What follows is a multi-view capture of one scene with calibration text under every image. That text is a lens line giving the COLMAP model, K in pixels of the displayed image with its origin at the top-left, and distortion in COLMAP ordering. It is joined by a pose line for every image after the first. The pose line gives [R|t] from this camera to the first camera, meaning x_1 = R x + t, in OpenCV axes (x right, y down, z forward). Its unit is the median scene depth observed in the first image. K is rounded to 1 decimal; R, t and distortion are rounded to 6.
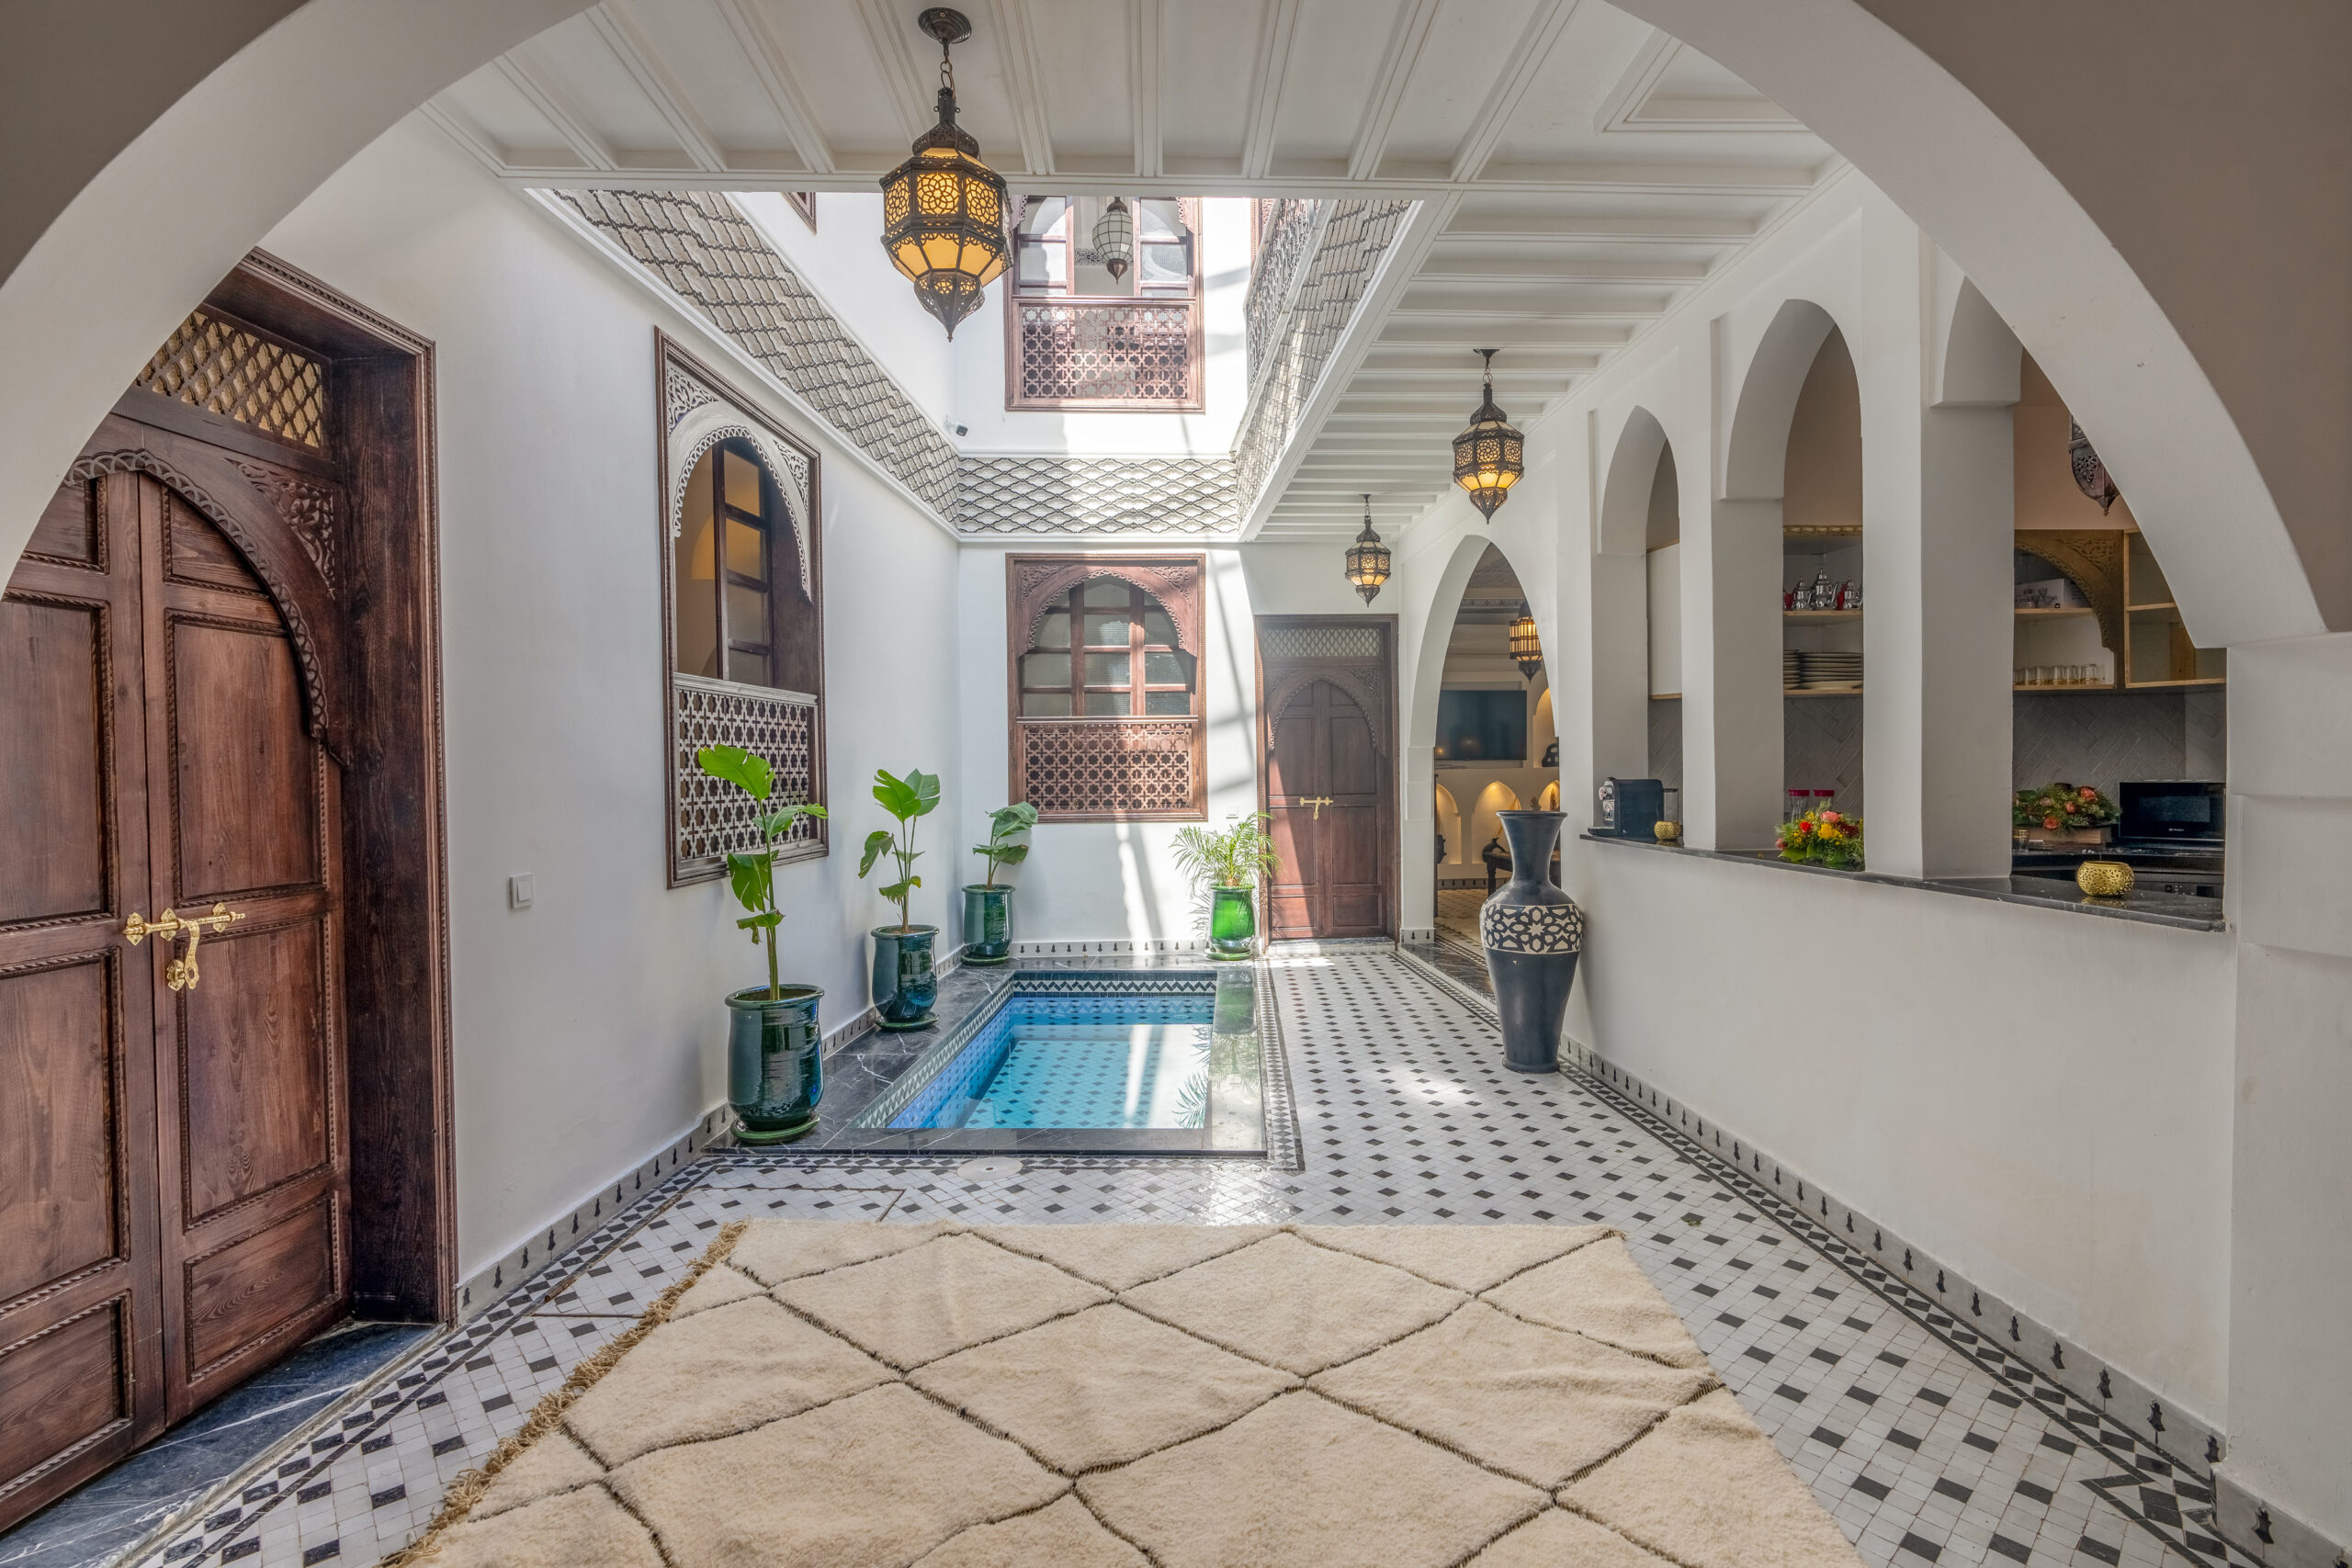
lens RADIAL K [[1072.9, 0, 1188.5], [0, 1072.9, 779.5], [0, 0, 1]] dist [-0.011796, 0.005047]
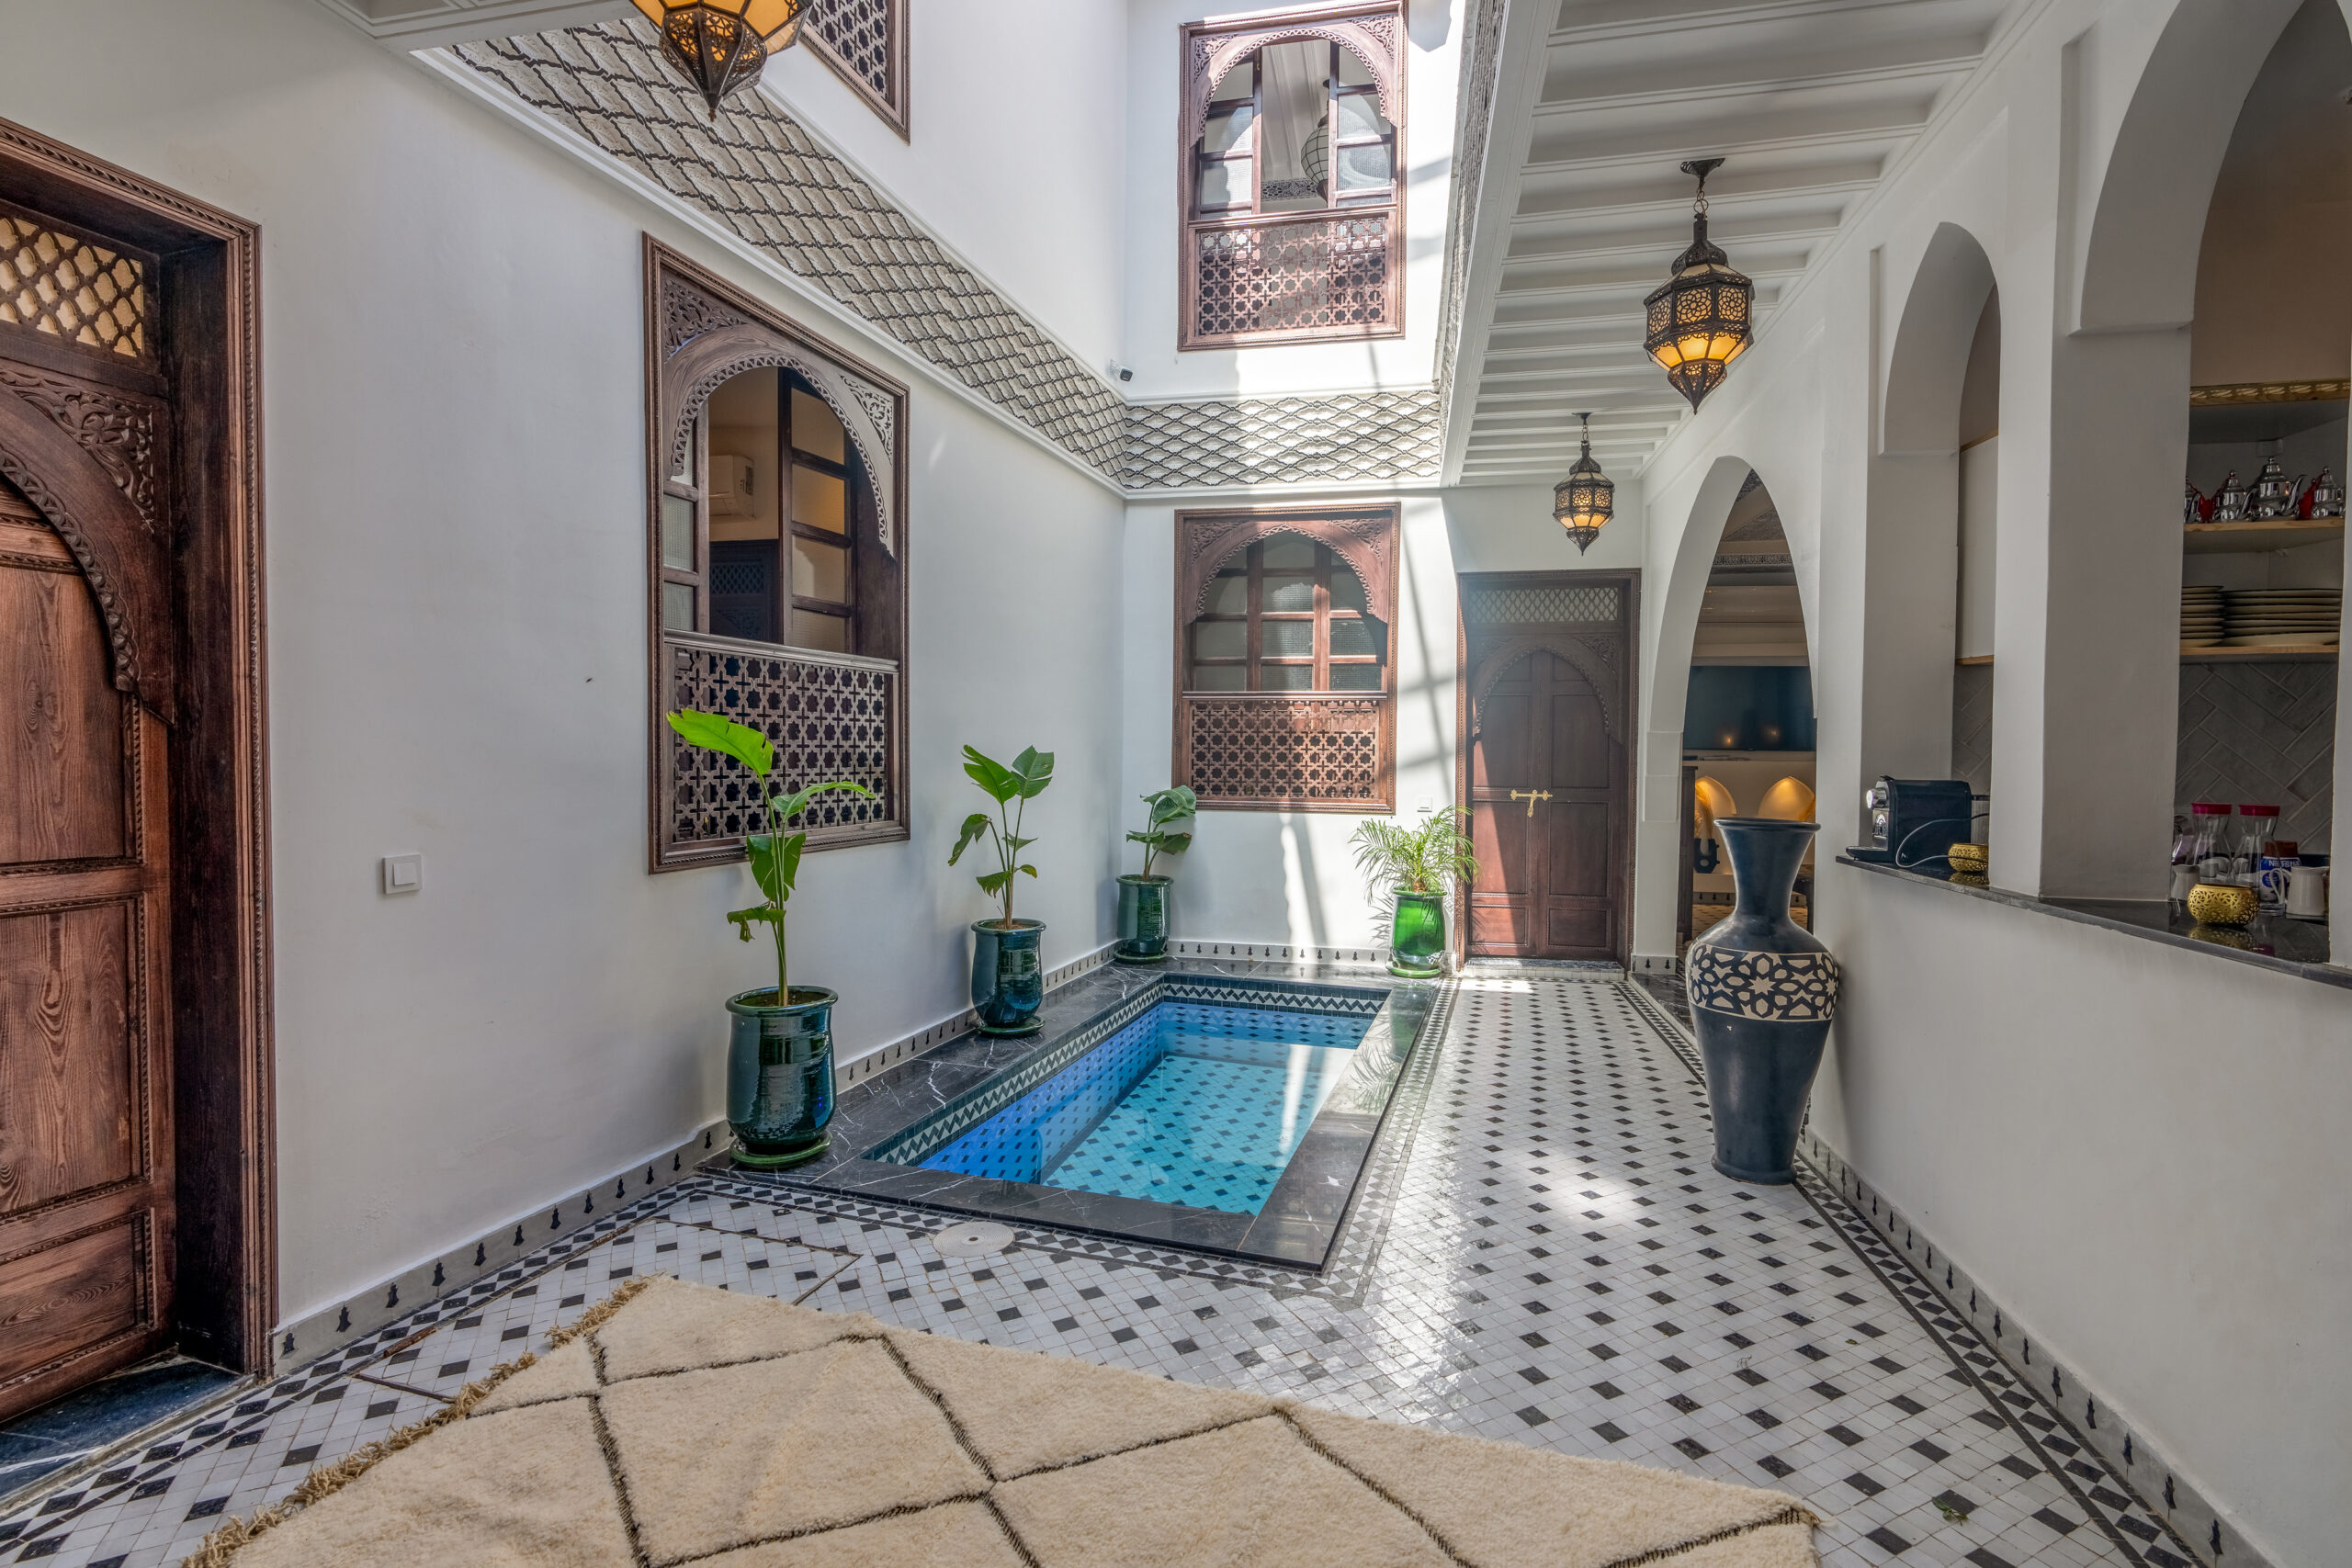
lens RADIAL K [[1072.9, 0, 1188.5], [0, 1072.9, 779.5], [0, 0, 1]] dist [-0.011796, 0.005047]
pose [[0.964958, 0.027702, -0.260937, 0.159542], [-0.023630, 0.999545, 0.018733, -0.002468], [0.261338, -0.011911, 0.965174, 0.246079]]
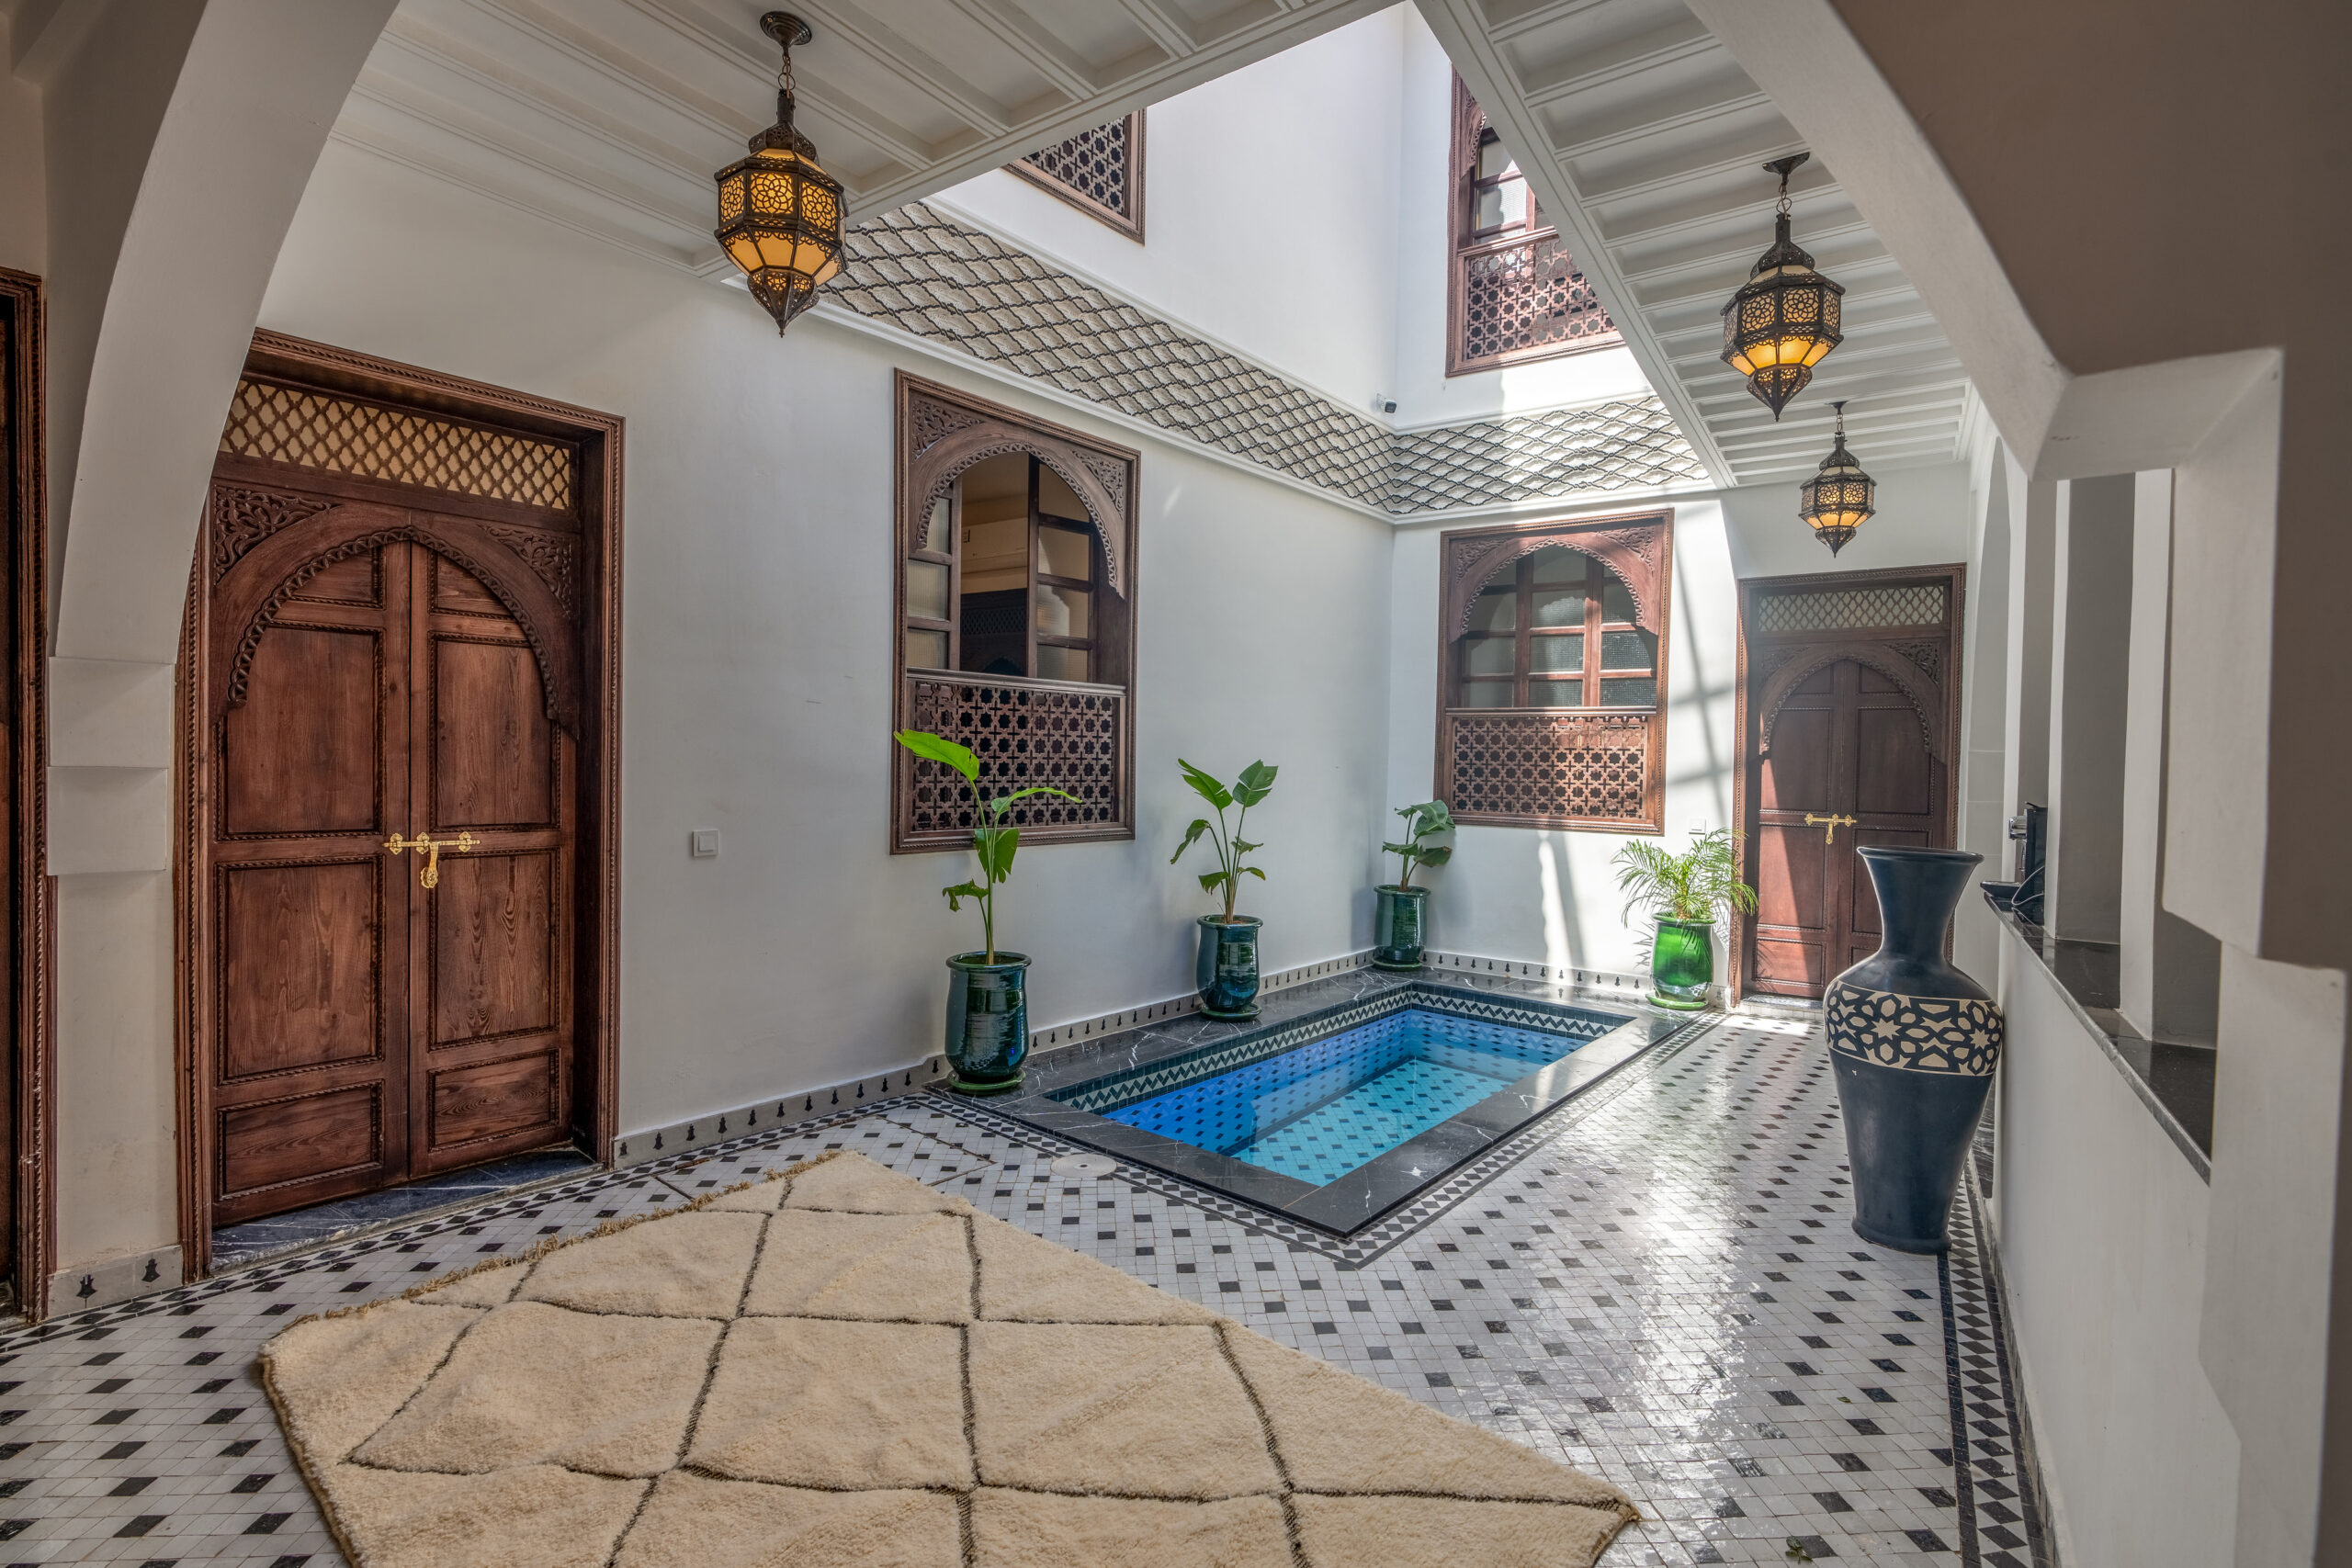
lens RADIAL K [[1070.6, 0, 1186.2], [0, 1070.6, 778.1], [0, 0, 1]] dist [-0.015344, 0.008123]
pose [[0.793084, 0.038922, -0.607867, 0.434641], [-0.036394, 0.999201, 0.016497, -0.010083], [0.608024, 0.009039, 0.793867, 0.256262]]
